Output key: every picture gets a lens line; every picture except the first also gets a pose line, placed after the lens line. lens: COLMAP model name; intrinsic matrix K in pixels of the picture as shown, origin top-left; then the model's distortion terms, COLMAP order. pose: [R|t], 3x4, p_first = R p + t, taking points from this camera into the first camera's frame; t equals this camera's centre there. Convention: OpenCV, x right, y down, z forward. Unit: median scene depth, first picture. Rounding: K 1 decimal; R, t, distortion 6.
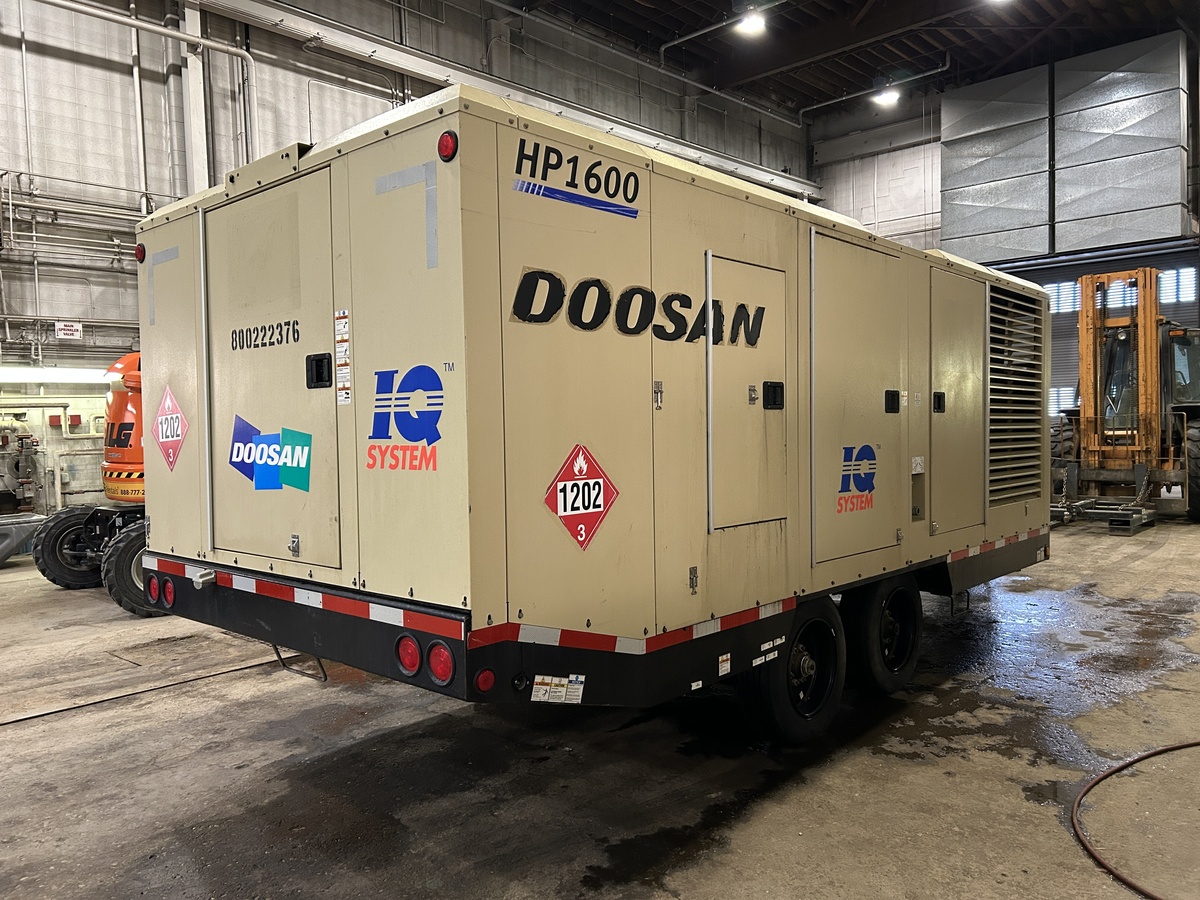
lens RADIAL K [[893.7, 0, 597.7], [0, 893.7, 454.5], [0, 0, 1]] dist [0.069067, -0.073718]
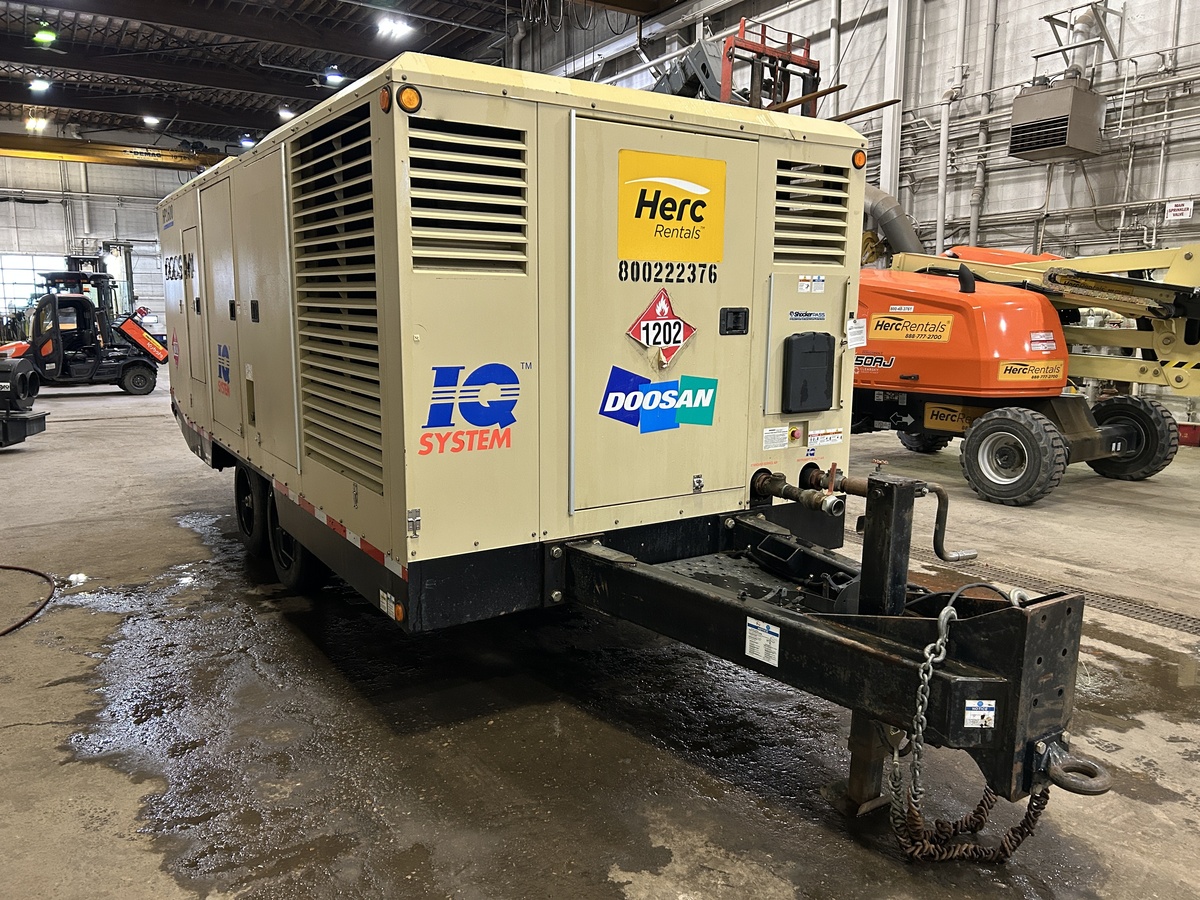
lens RADIAL K [[902.1, 0, 606.4], [0, 902.1, 443.5], [0, 0, 1]] dist [0.022433, -0.006108]
pose [[-0.251644, 0.160175, -0.954473, 1.633747], [-0.035659, 0.984006, 0.174532, -0.134726], [0.967163, 0.077955, -0.241908, 2.148607]]
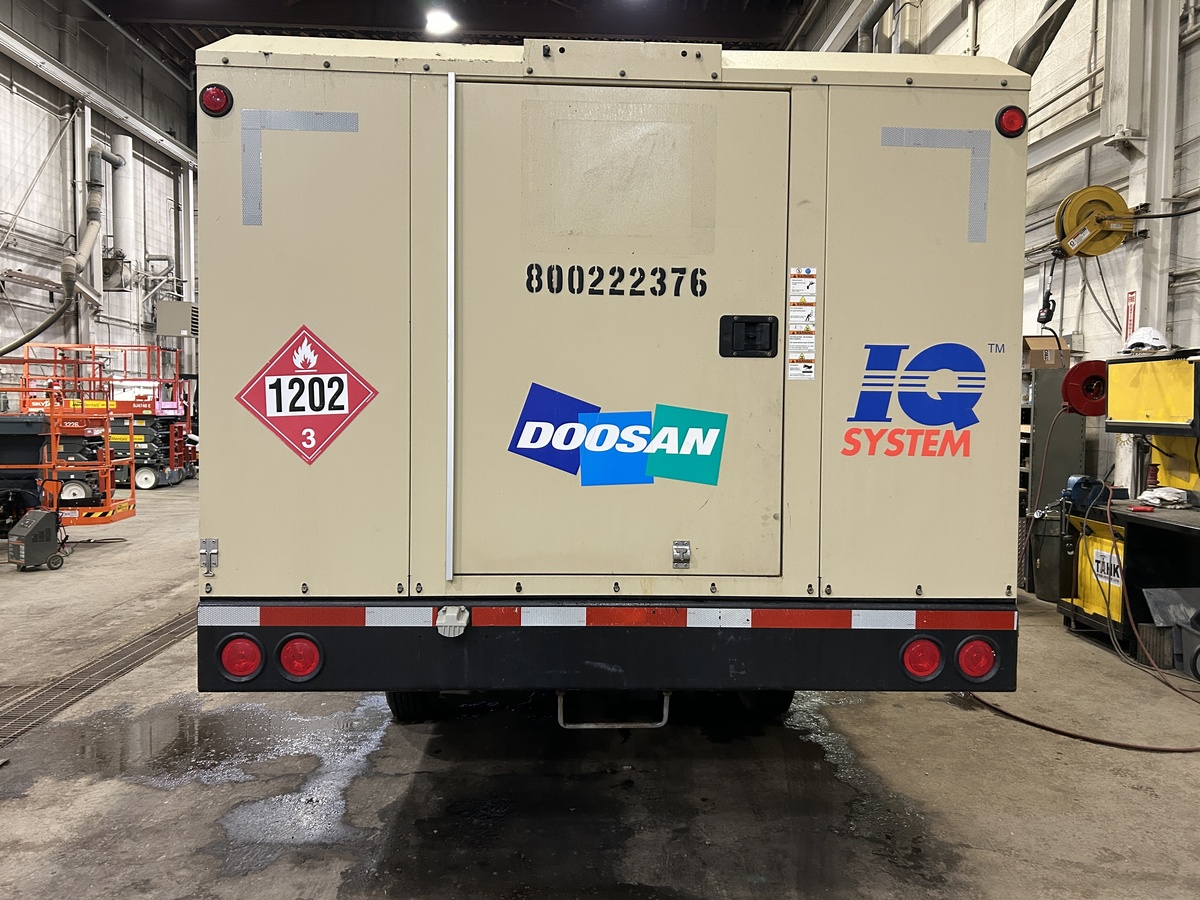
lens RADIAL K [[895.2, 0, 600.0], [0, 895.2, 450.0], [0, 0, 1]] dist [0.073574, -0.082779]
pose [[0.711170, 0.005241, 0.703001, -0.798533], [-0.002330, 0.999984, -0.005098, 0.011919], [-0.703017, 0.001988, 0.711171, 0.422098]]
